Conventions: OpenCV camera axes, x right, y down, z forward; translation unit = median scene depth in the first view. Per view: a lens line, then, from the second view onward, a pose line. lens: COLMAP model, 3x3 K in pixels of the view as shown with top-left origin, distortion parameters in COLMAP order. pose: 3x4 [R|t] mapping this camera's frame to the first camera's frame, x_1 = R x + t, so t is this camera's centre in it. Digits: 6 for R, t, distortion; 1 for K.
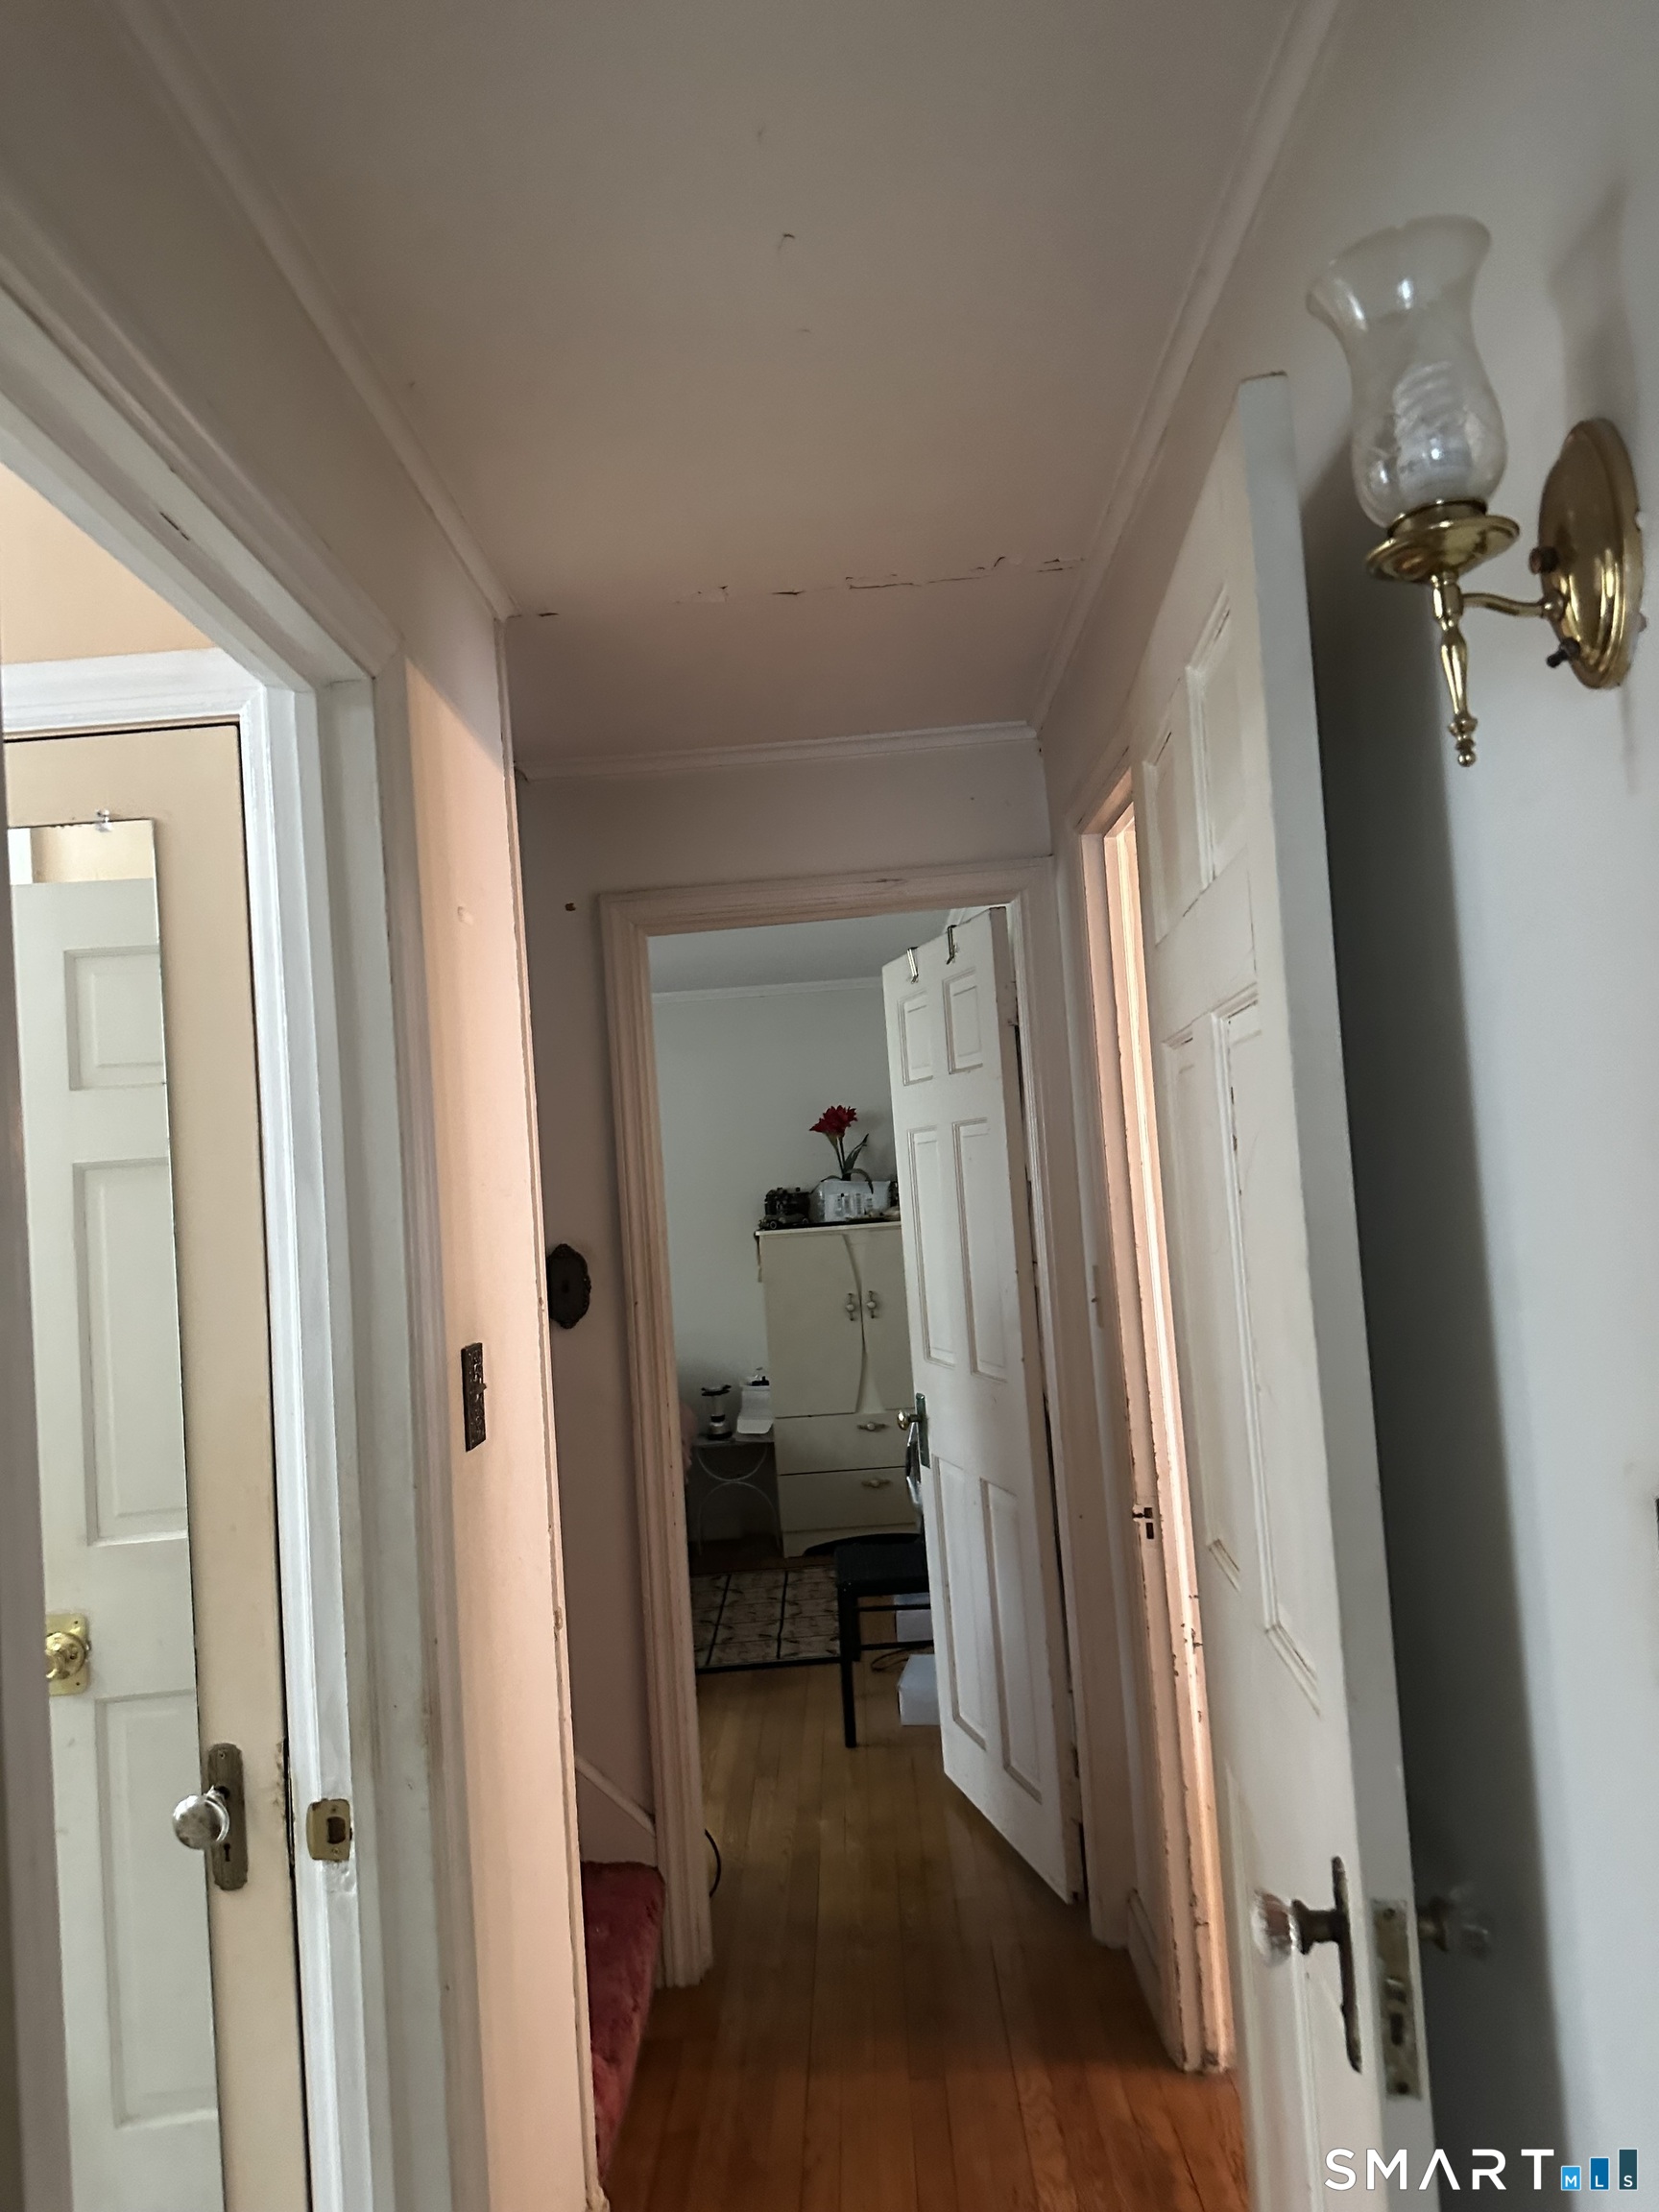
lens RADIAL K [[1544.8, 0, 829.5], [0, 1544.8, 1106.0], [0, 0, 1]] dist [0.022933, -0.031092]
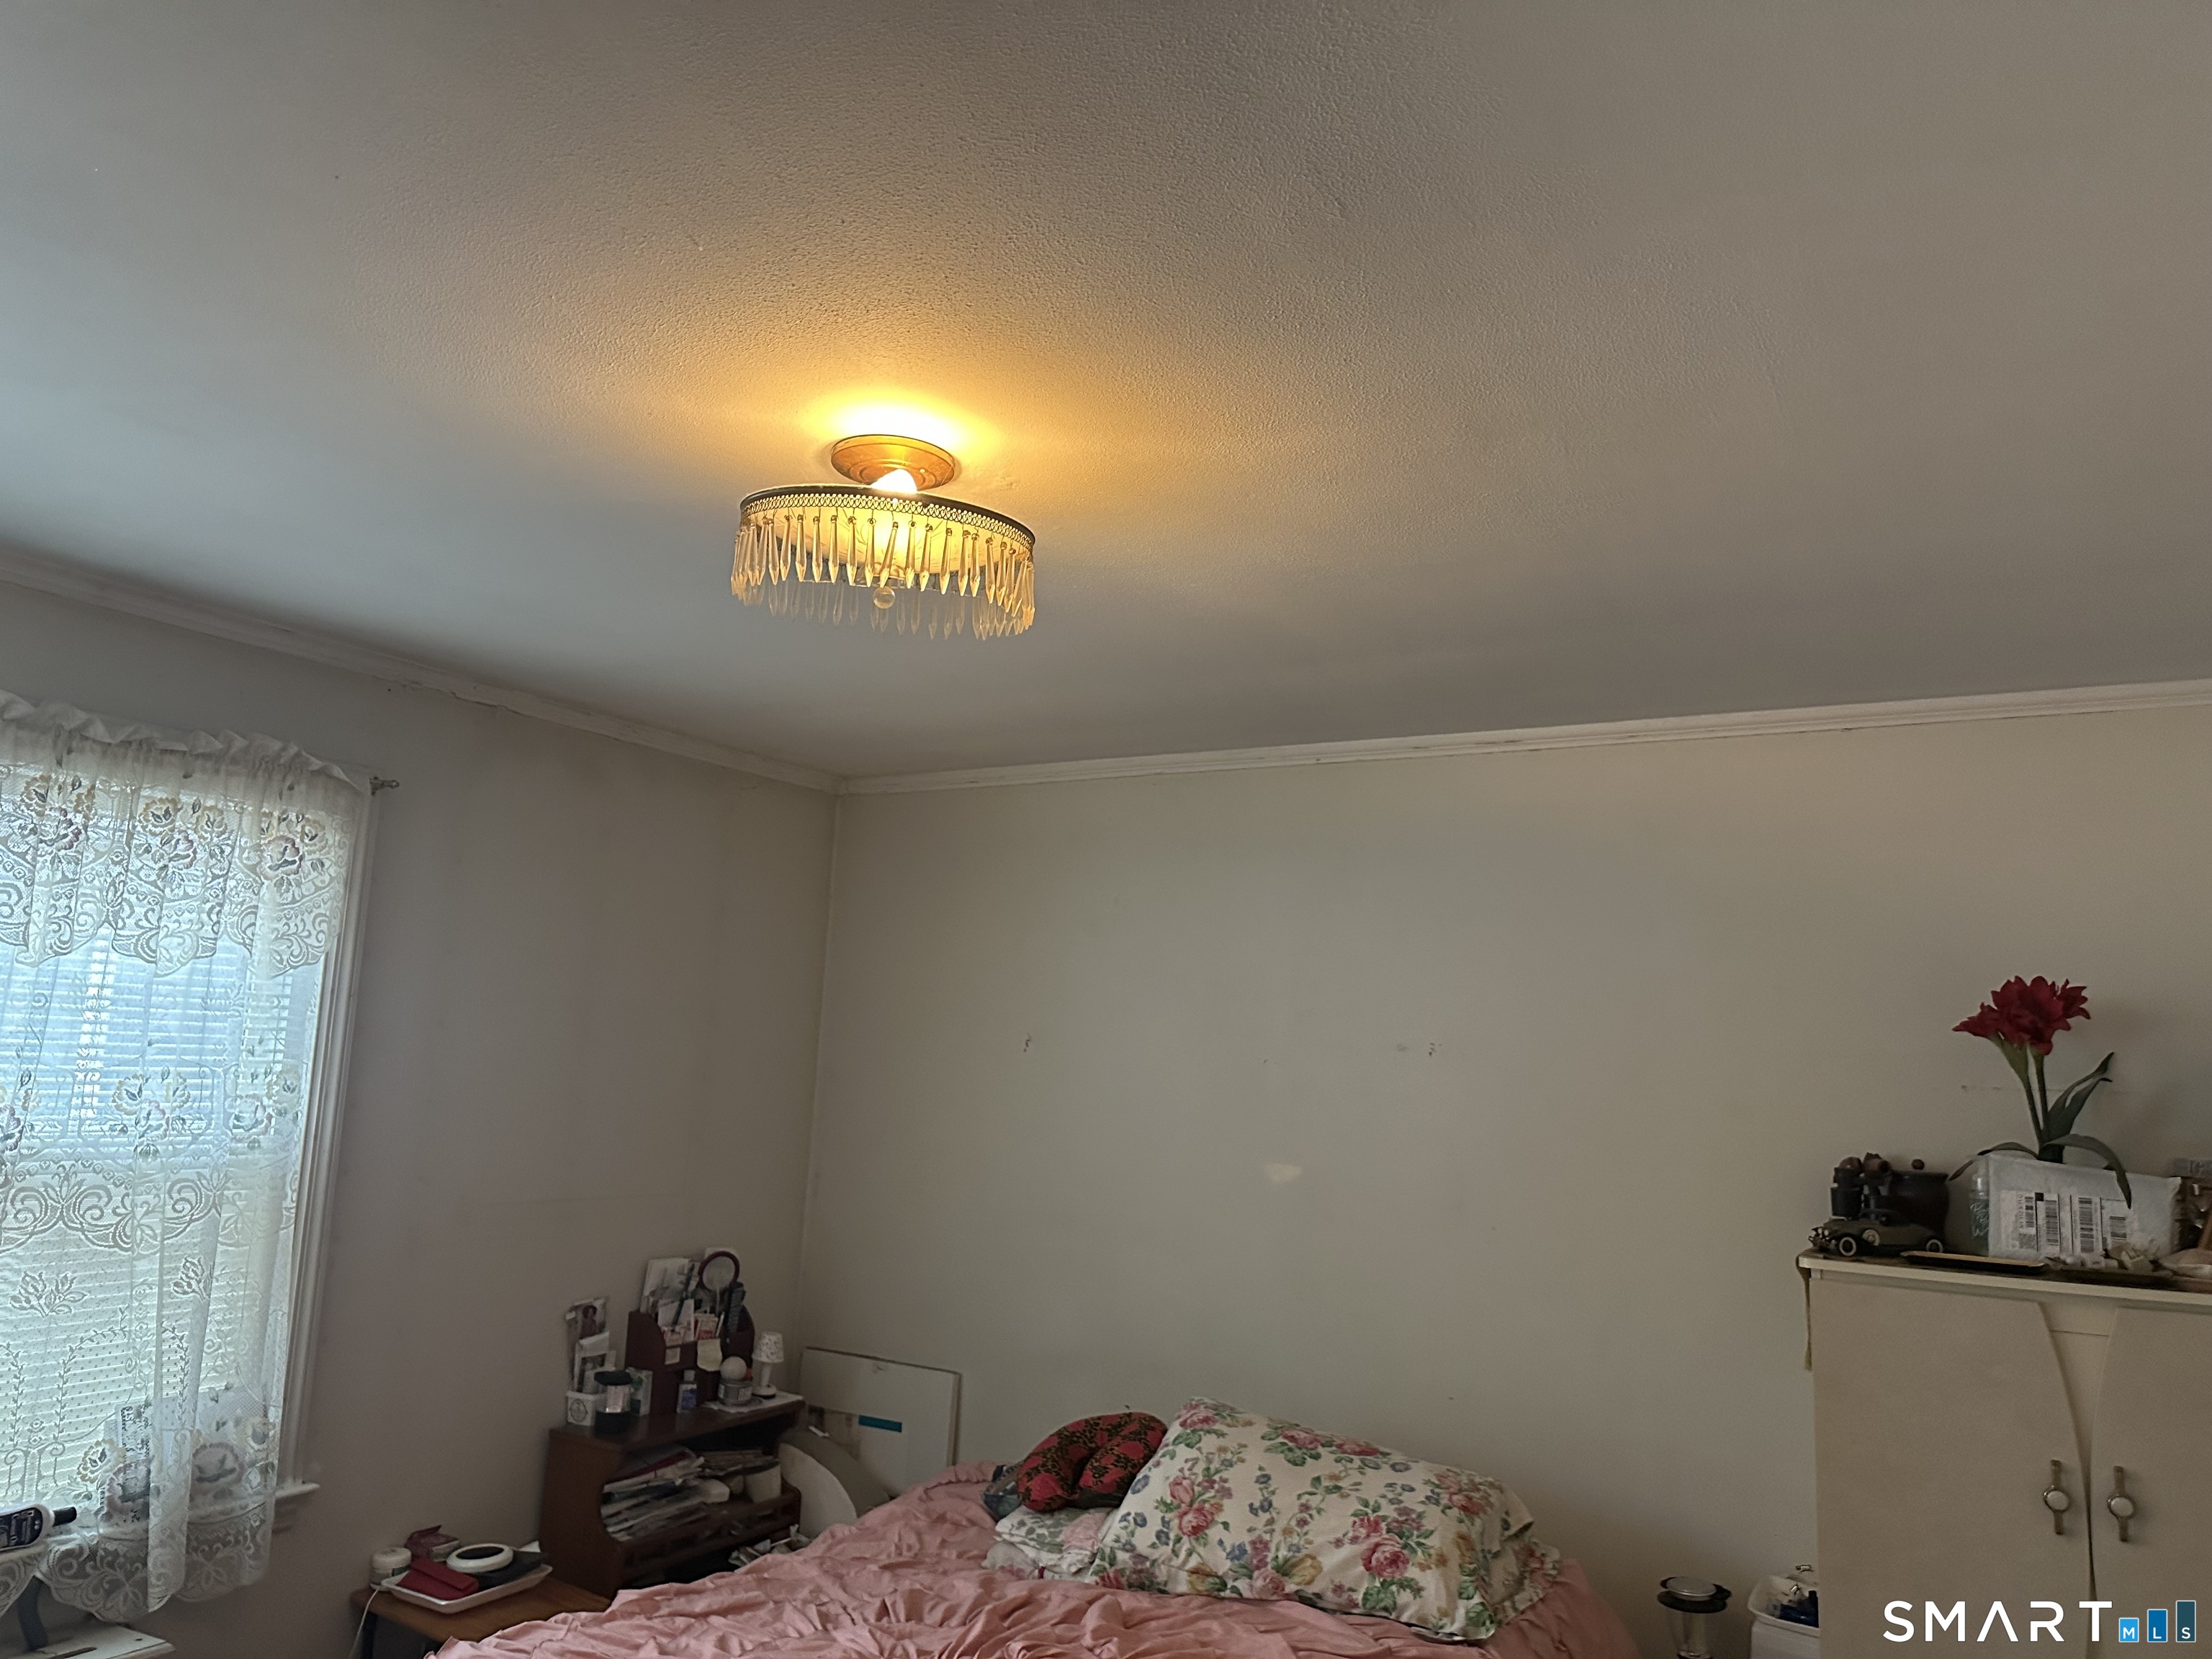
lens RADIAL K [[1544.8, 0, 1114.3], [0, 1544.8, 836.4], [0, 0, 1]] dist [0.022933, -0.031092]
pose [[0.869284, 0.029150, -0.493452, -0.004833], [-0.072360, 0.995010, -0.068694, 0.008871], [0.488988, 0.095421, 0.867056, 0.519947]]
